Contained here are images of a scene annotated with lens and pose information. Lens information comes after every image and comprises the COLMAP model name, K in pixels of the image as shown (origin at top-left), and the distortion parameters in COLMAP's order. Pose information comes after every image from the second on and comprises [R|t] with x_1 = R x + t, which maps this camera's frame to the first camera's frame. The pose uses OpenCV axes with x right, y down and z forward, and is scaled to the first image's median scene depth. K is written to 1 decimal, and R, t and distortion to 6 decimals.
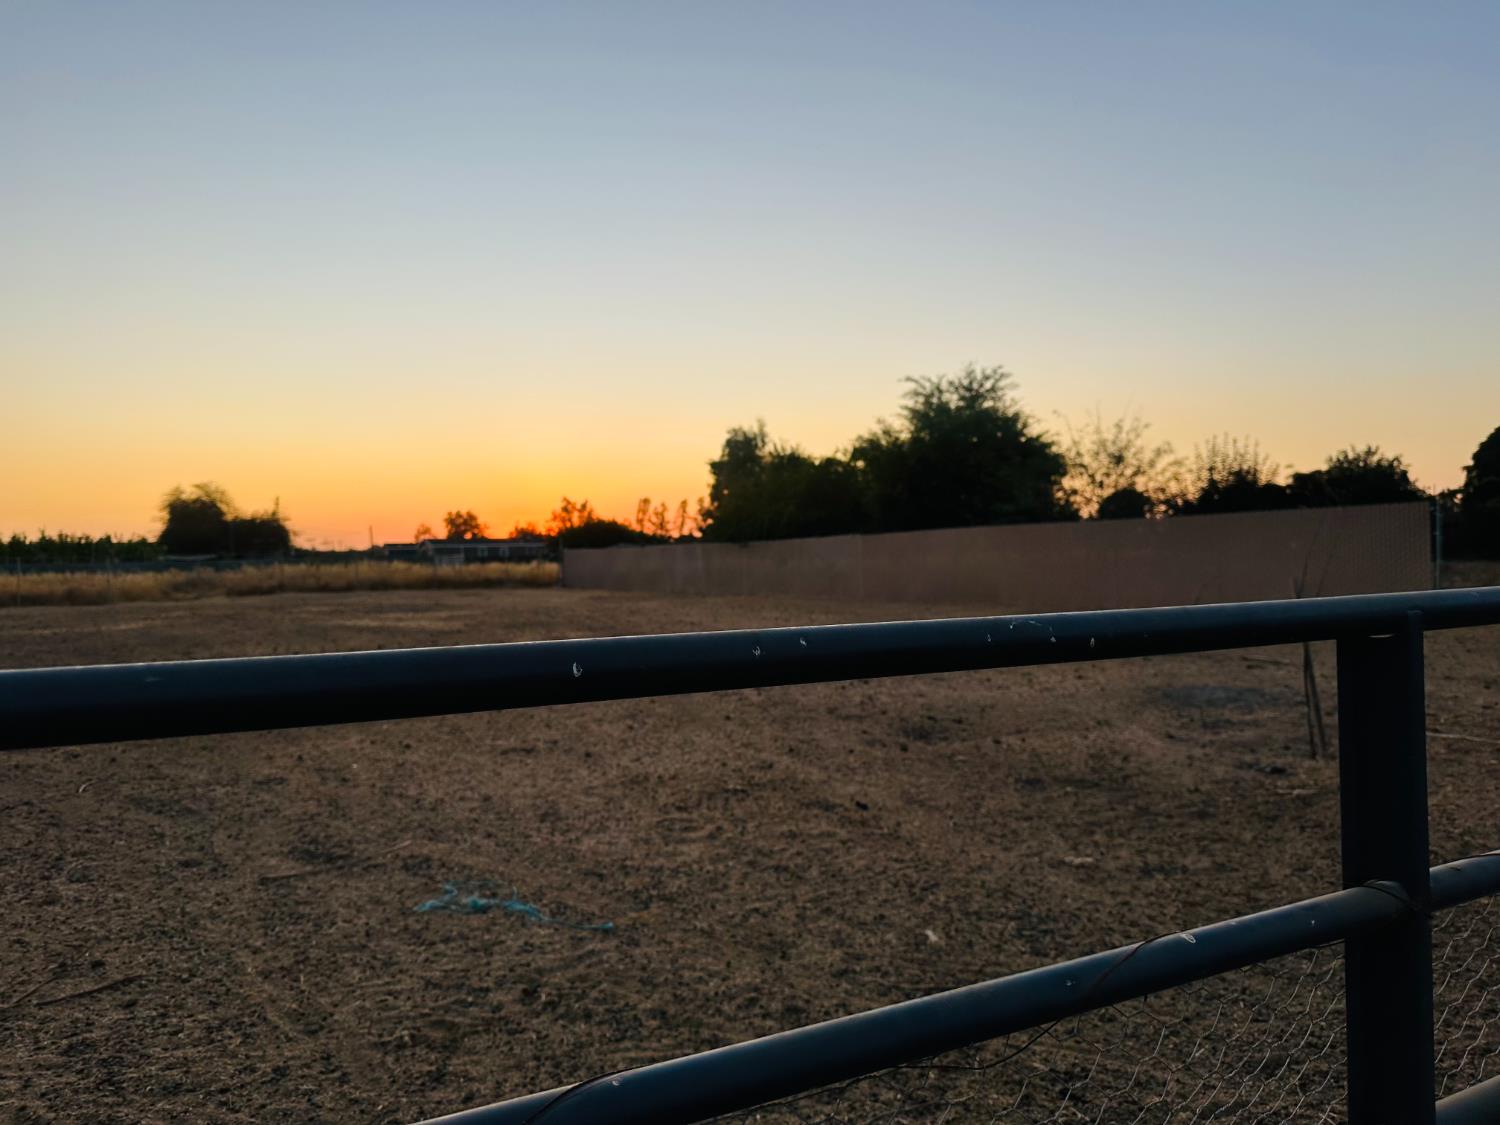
lens RADIAL K [[1081.2, 0, 750.0], [0, 1081.2, 562.5], [0, 0, 1]] dist [-0.001201, -0.012929]
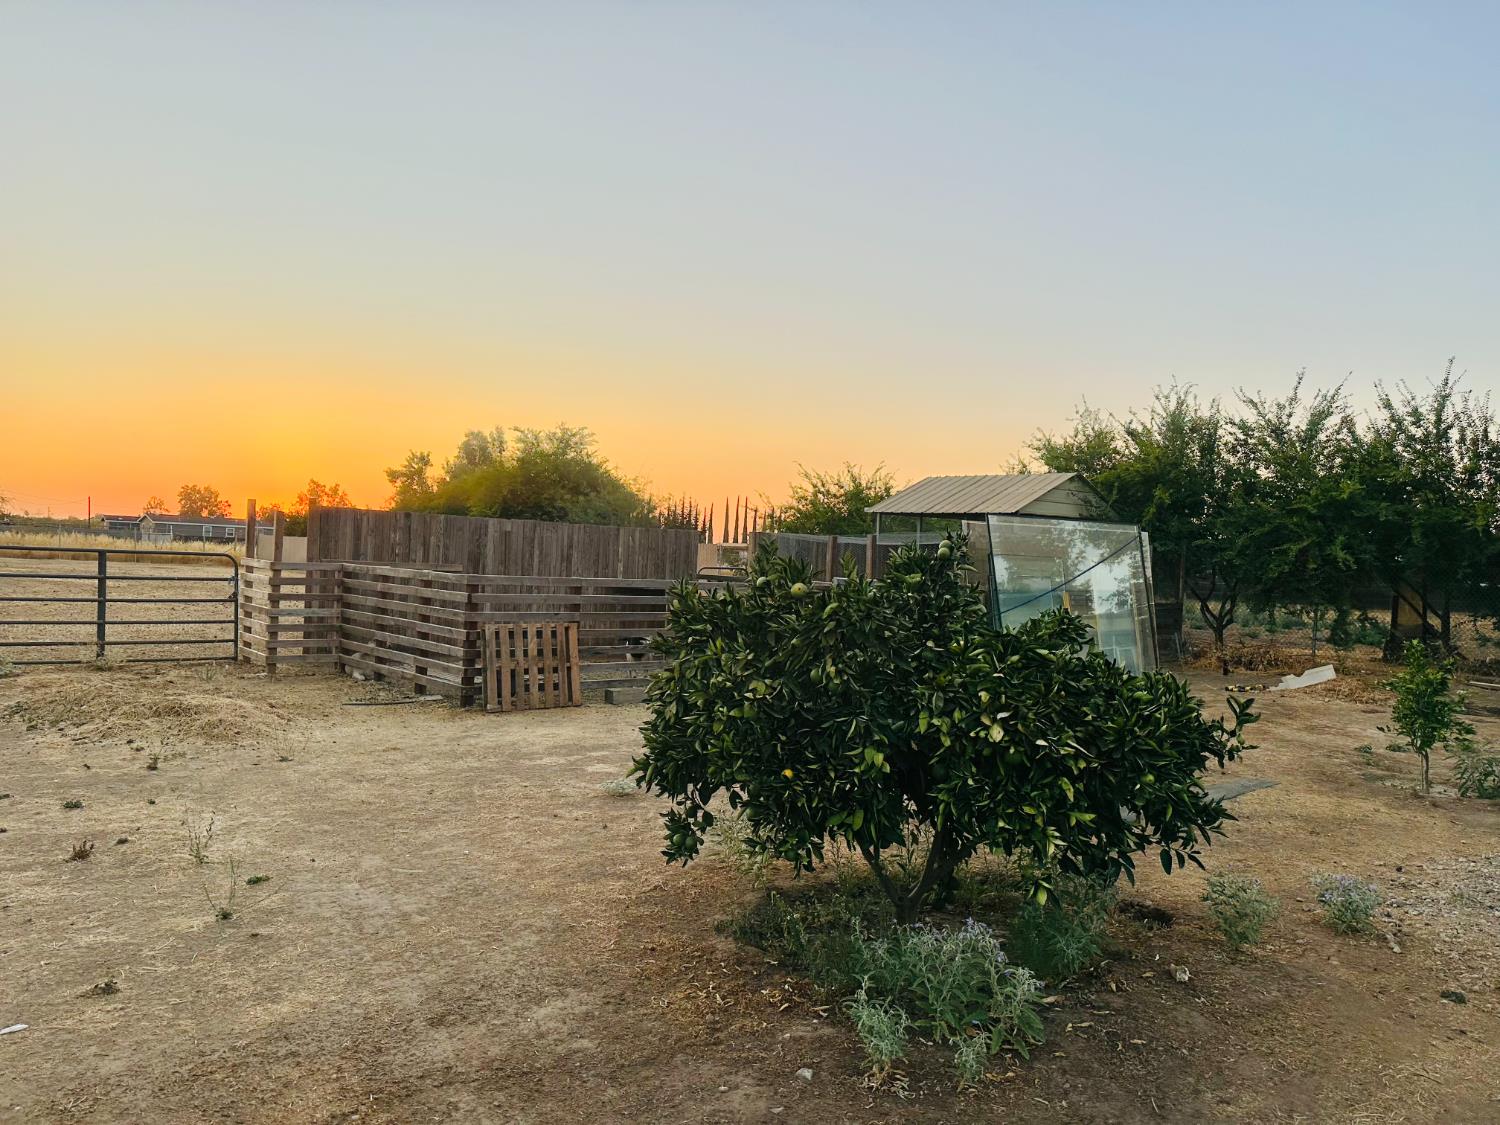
lens RADIAL K [[1029.4, 0, 802.5], [0, 1029.4, 523.5], [0, 0, 1]] dist [-0.011971, -0.007845]
pose [[0.962372, 0.066914, 0.263368, 0.933260], [-0.056049, 0.997246, -0.048562, -0.025910], [-0.265892, 0.031973, 0.963472, -2.238622]]
